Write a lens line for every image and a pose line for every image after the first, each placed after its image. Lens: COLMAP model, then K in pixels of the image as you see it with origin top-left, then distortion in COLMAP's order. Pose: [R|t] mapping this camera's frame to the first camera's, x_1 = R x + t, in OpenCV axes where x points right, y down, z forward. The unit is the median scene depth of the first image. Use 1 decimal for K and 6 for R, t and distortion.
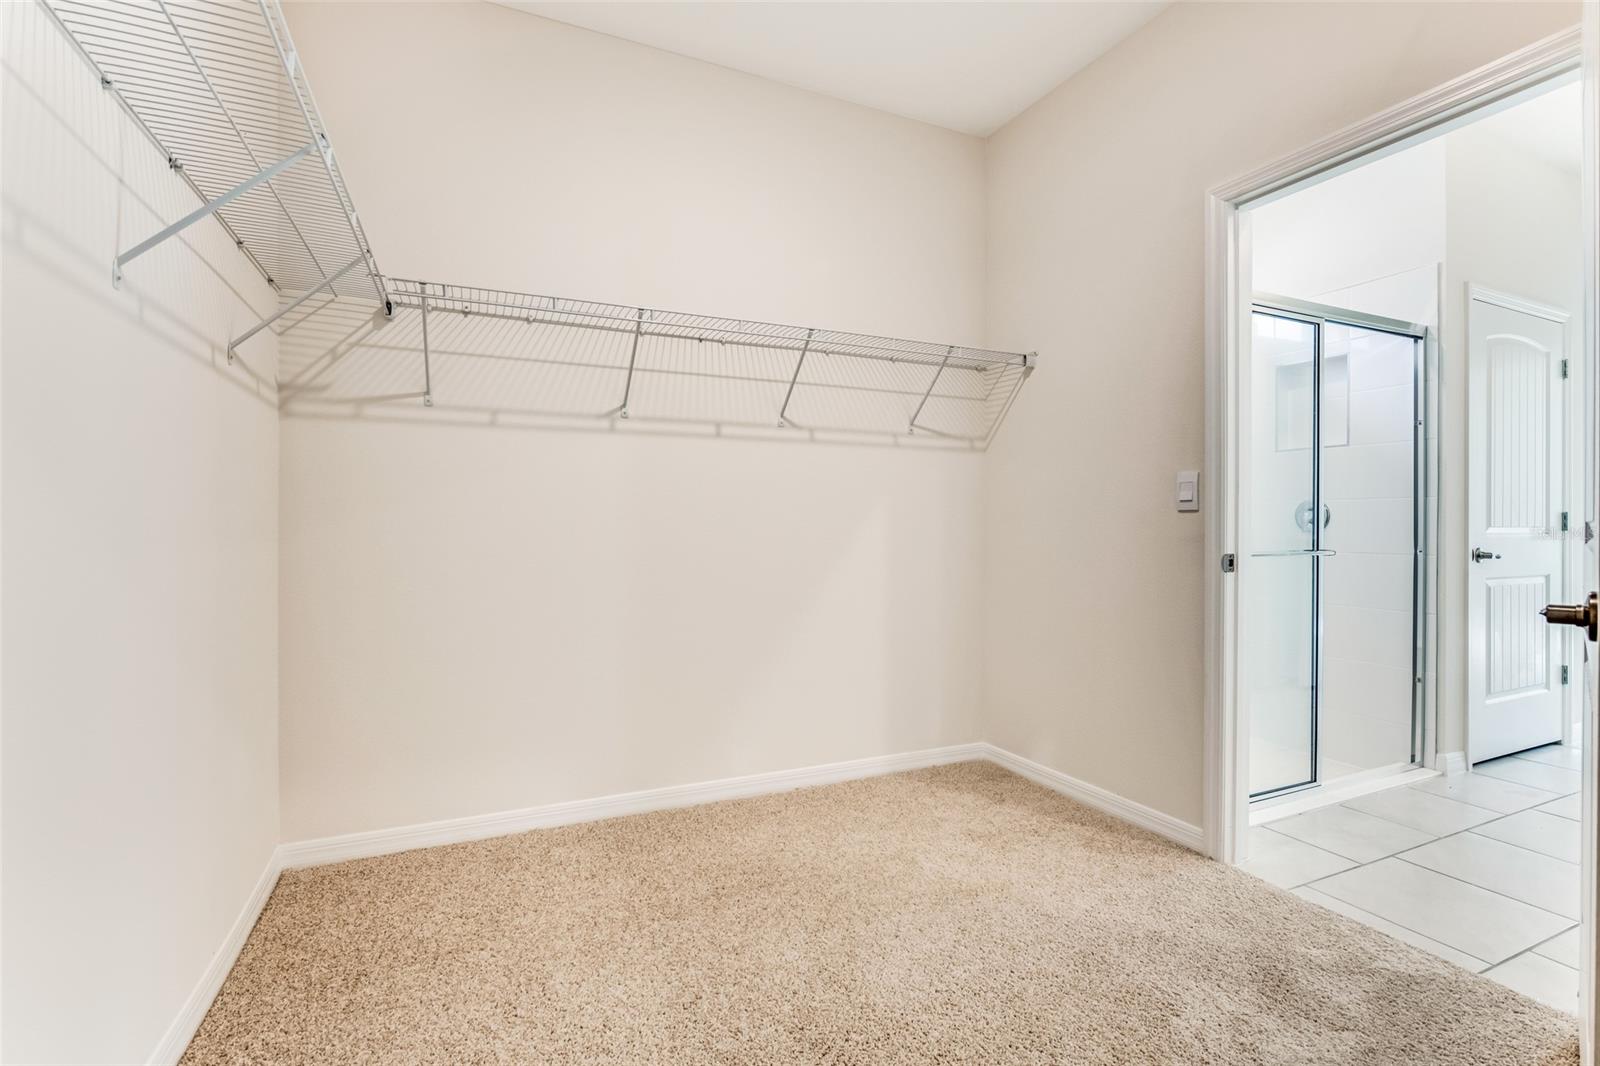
lens RADIAL K [[725.7, 0, 805.4], [0, 725.7, 525.9], [0, 0, 1]] dist [-0.002724, -0.010462]
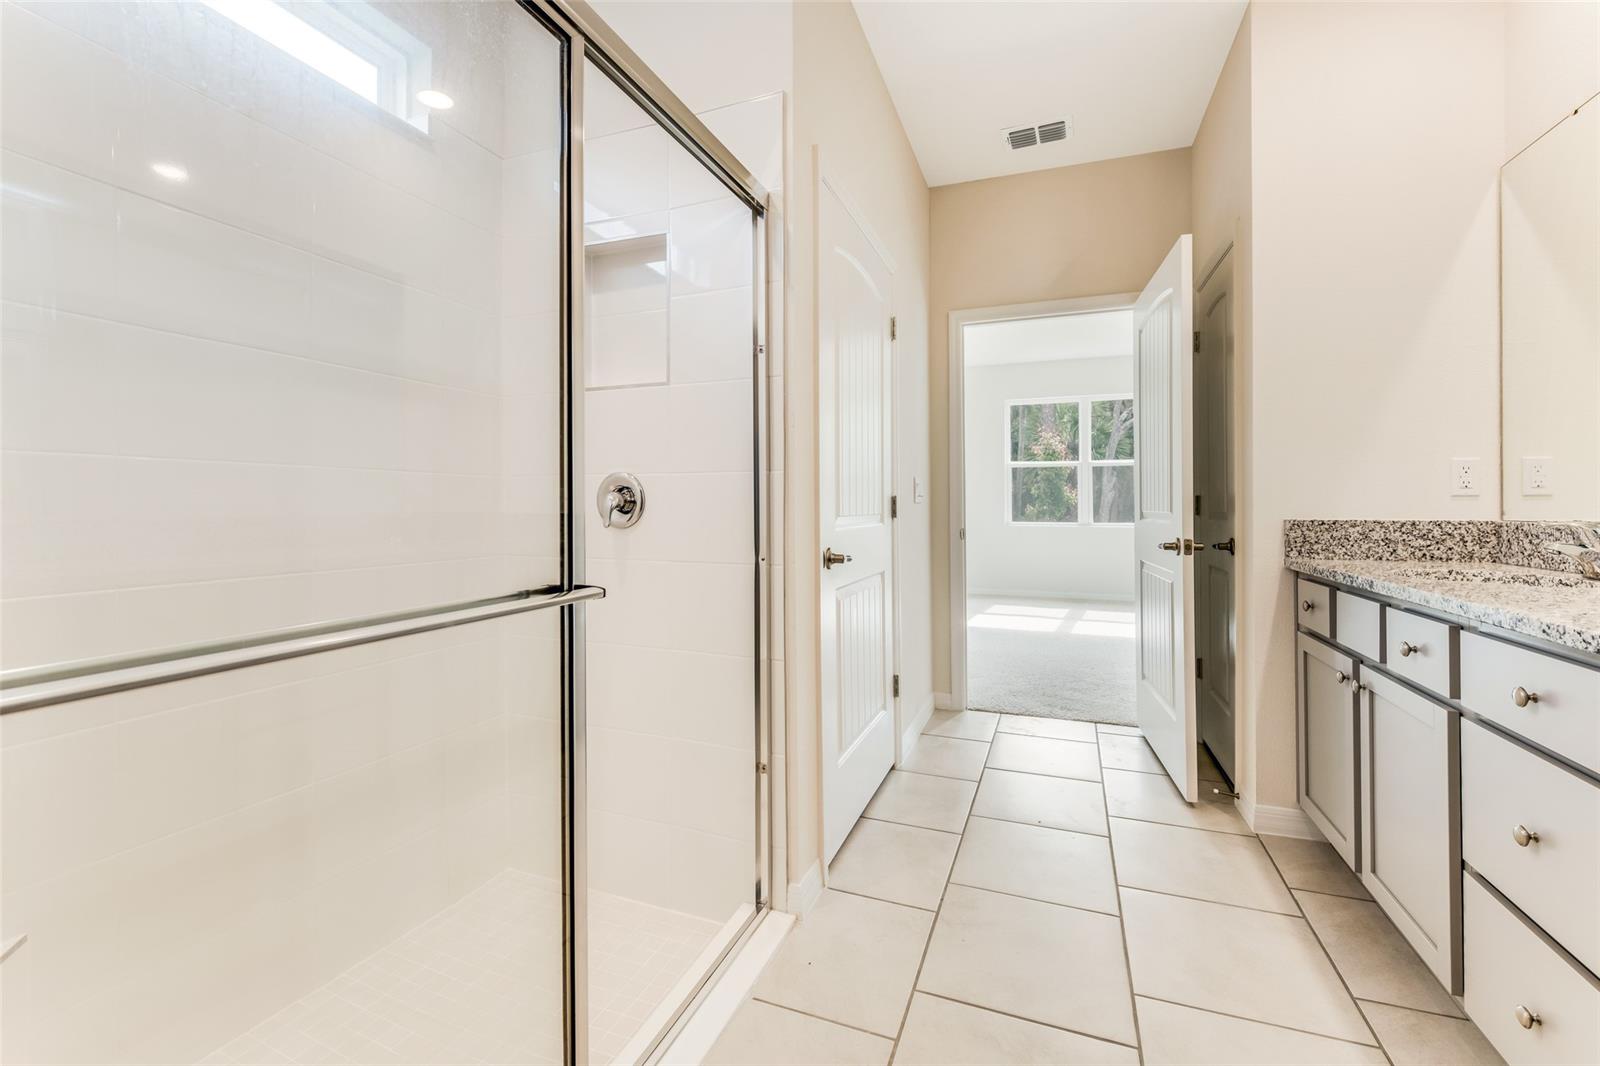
lens RADIAL K [[685.5, 0, 800.0], [0, 685.5, 533.0], [0, 0, 1]] dist [-0.001236, -0.000285]
pose [[0.720885, -0.027211, 0.692520, 0.467998], [0.007725, 0.999482, 0.031231, -0.004298], [-0.693012, -0.017164, 0.720722, 0.551977]]
